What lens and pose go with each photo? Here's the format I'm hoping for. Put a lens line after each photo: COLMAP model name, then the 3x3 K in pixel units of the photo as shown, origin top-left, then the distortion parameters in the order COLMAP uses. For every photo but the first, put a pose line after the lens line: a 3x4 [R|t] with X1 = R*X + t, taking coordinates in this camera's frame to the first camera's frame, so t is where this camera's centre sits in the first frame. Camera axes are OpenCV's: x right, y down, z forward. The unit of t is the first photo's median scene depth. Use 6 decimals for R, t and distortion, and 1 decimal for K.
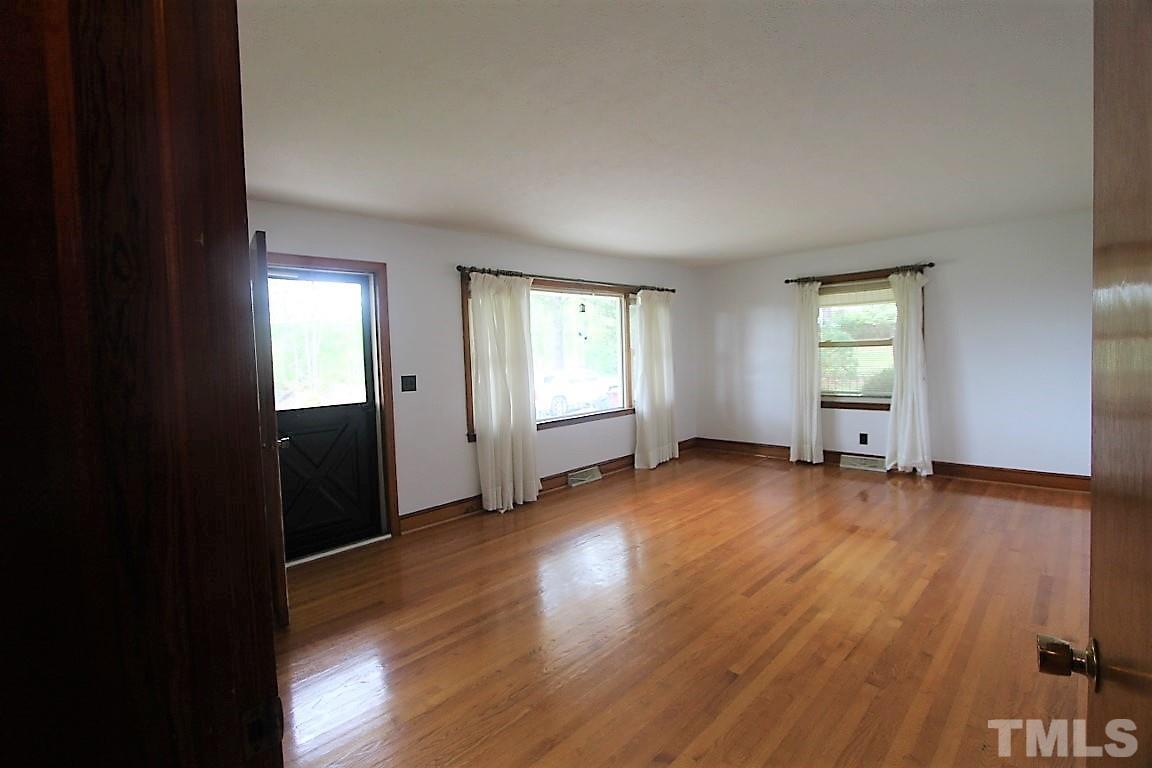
lens RADIAL K [[528.6, 0, 575.3], [0, 528.6, 378.3], [0, 0, 1]] dist [-0.005067, -0.000090]
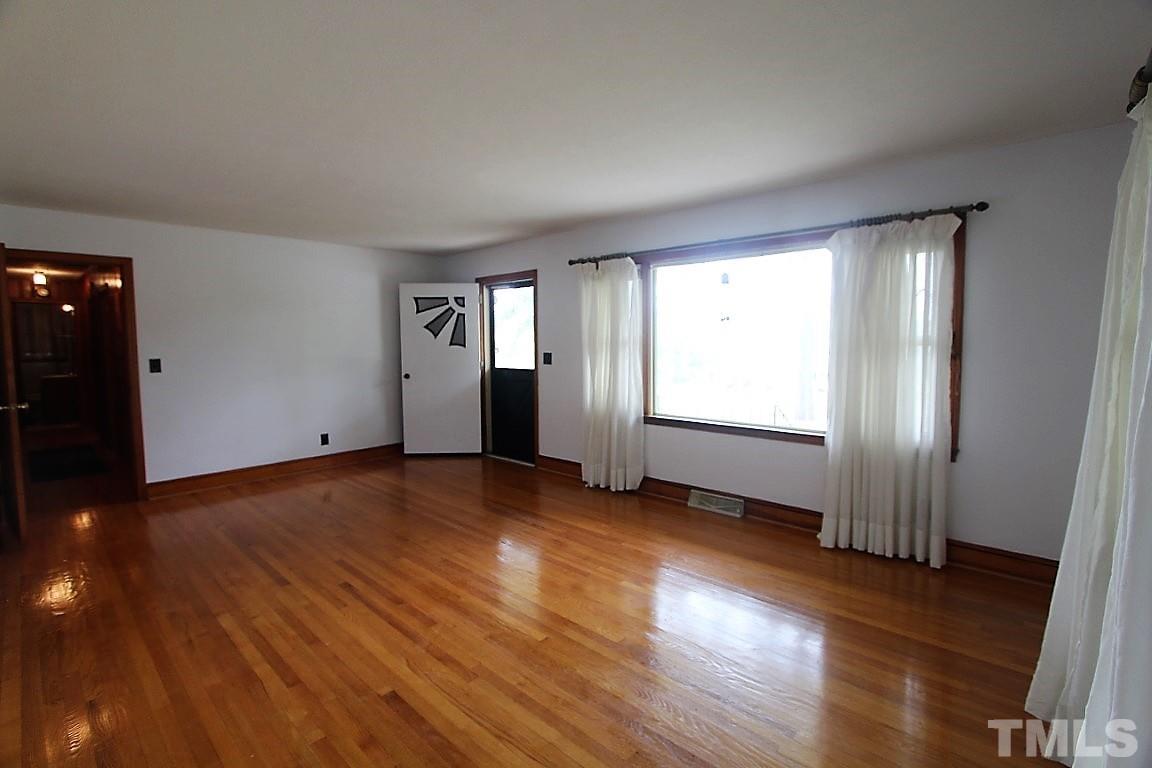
lens RADIAL K [[528.6, 0, 575.7], [0, 528.6, 385.7], [0, 0, 1]] dist [-0.005067, -0.000090]
pose [[0.014817, 0.115211, -0.993231, 0.920428], [-0.046666, 0.992337, 0.114411, -0.072012], [0.998801, 0.044655, 0.020080, 0.961858]]
